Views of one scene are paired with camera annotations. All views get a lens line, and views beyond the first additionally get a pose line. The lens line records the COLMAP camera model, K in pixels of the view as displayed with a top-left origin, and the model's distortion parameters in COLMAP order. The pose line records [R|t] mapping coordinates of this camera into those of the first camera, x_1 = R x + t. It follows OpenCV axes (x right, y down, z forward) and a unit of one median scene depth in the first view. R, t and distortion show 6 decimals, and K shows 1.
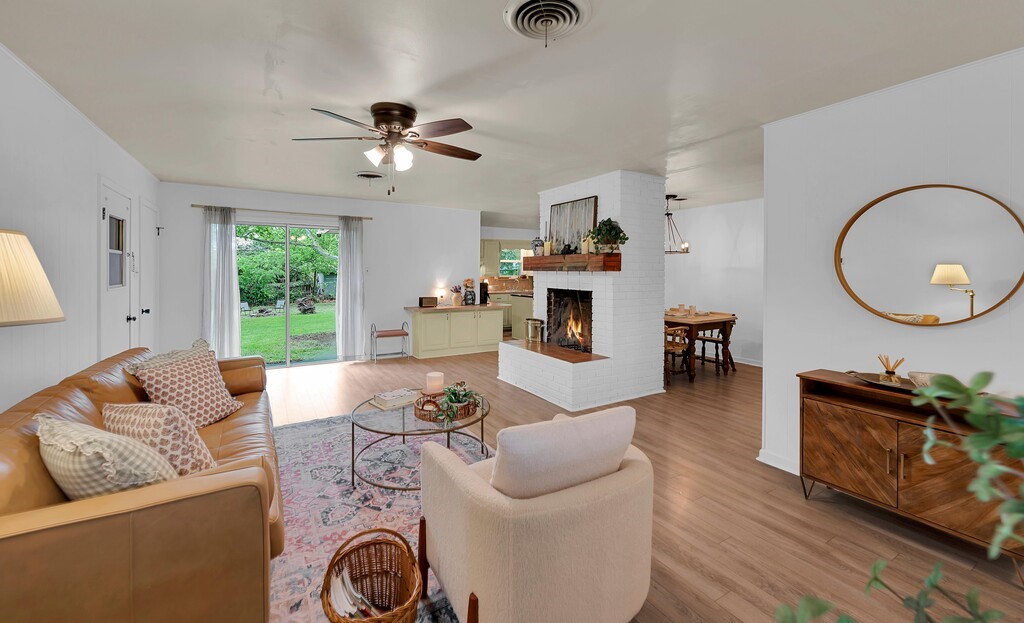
lens RADIAL K [[407.1, 0, 501.8], [0, 407.1, 275.8], [0, 0, 1]] dist [-0.008788, -0.000040]
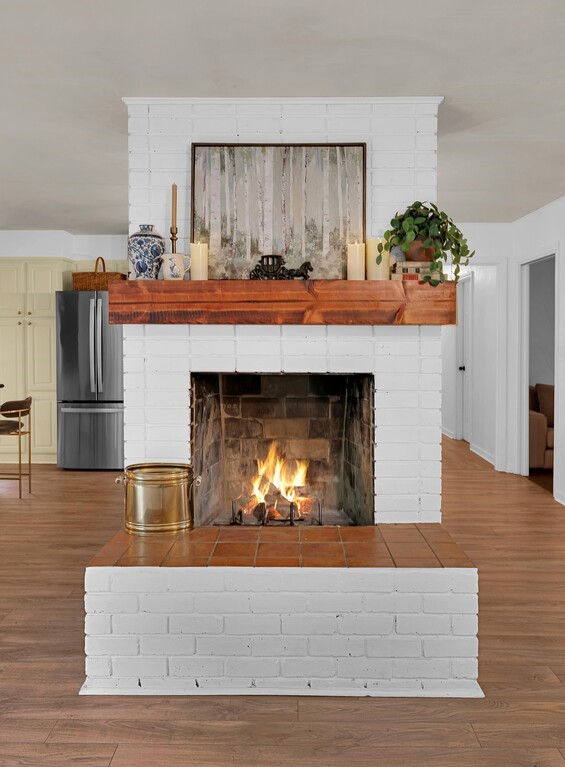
lens RADIAL K [[597.7, 0, 278.8], [0, 597.7, 343.8], [0, 0, 1]] dist [-0.003957, 0.003777]
pose [[0.520724, -0.010615, 0.853659, -0.322251], [0.012553, 0.999910, 0.004777, 0.003363], [-0.853633, 0.008229, 0.520811, 0.722764]]
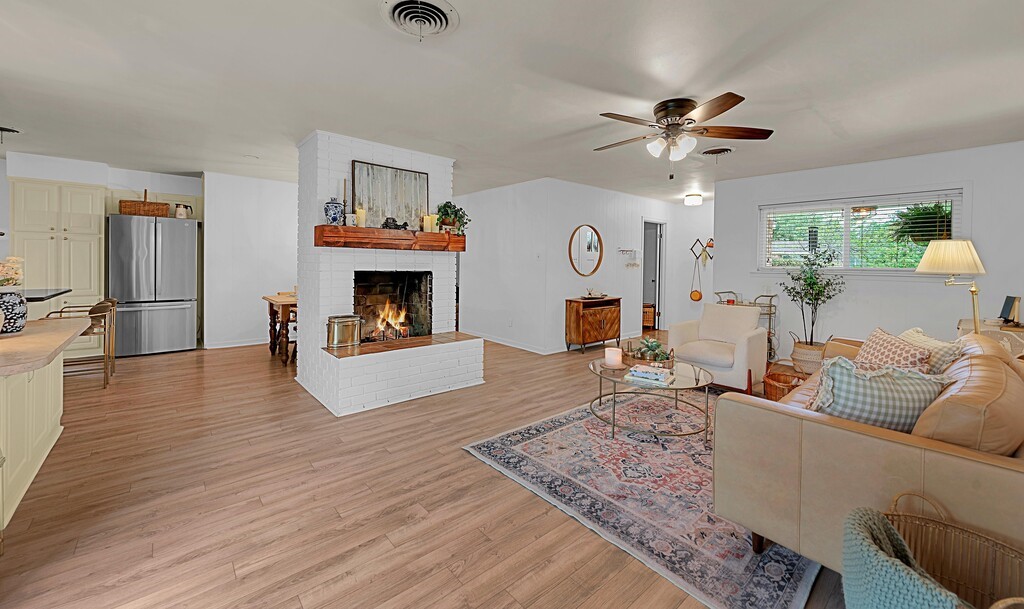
lens RADIAL K [[404.7, 0, 512.5], [0, 404.7, 269.7], [0, 0, 1]] dist [-0.001942, -0.000196]
pose [[-0.184537, -0.023314, 0.982549, -0.727585], [-0.004147, 0.999728, 0.022943, 0.010176], [-0.982817, 0.000159, -0.184583, 0.932118]]
